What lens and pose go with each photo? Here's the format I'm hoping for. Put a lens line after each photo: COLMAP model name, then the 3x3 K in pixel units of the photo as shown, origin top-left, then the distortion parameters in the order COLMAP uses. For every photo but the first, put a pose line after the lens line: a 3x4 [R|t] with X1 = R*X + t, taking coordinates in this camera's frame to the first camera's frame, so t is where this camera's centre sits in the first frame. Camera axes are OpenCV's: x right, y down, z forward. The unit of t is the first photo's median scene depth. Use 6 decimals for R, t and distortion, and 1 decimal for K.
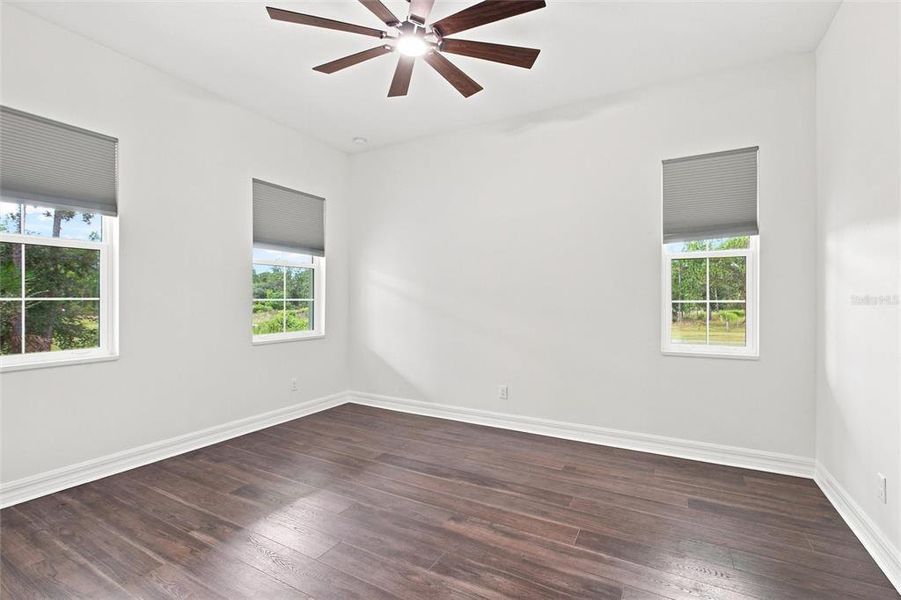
lens RADIAL K [[402.8, 0, 451.3], [0, 402.8, 299.5], [0, 0, 1]] dist [-0.003308, 0.000430]
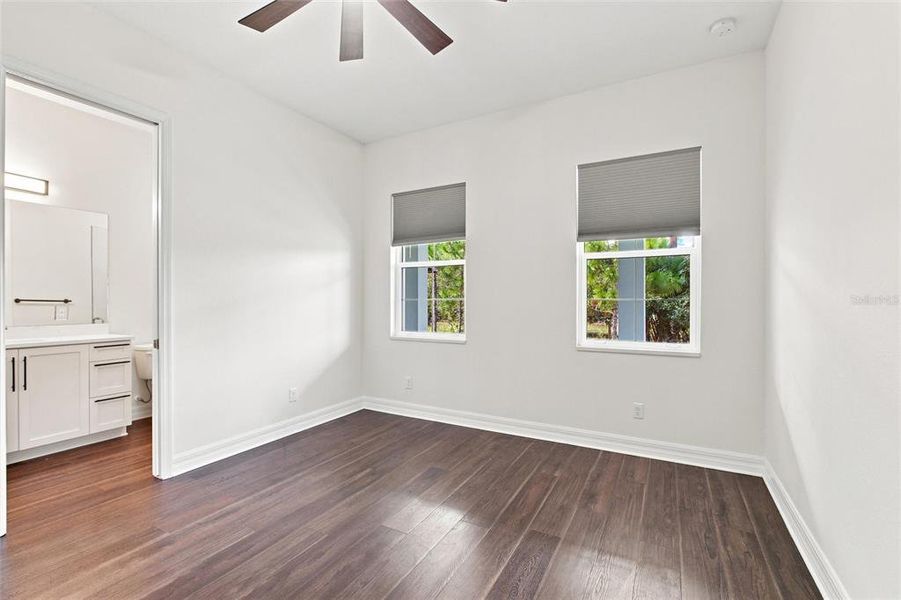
lens RADIAL K [[402.8, 0, 450.3], [0, 402.8, 302.1], [0, 0, 1]] dist [-0.003308, 0.000430]
pose [[0.008235, 0.004659, -0.999955, 0.520553], [0.001537, 0.999988, 0.004672, 0.001409], [0.999965, -0.001575, 0.008227, 0.899086]]
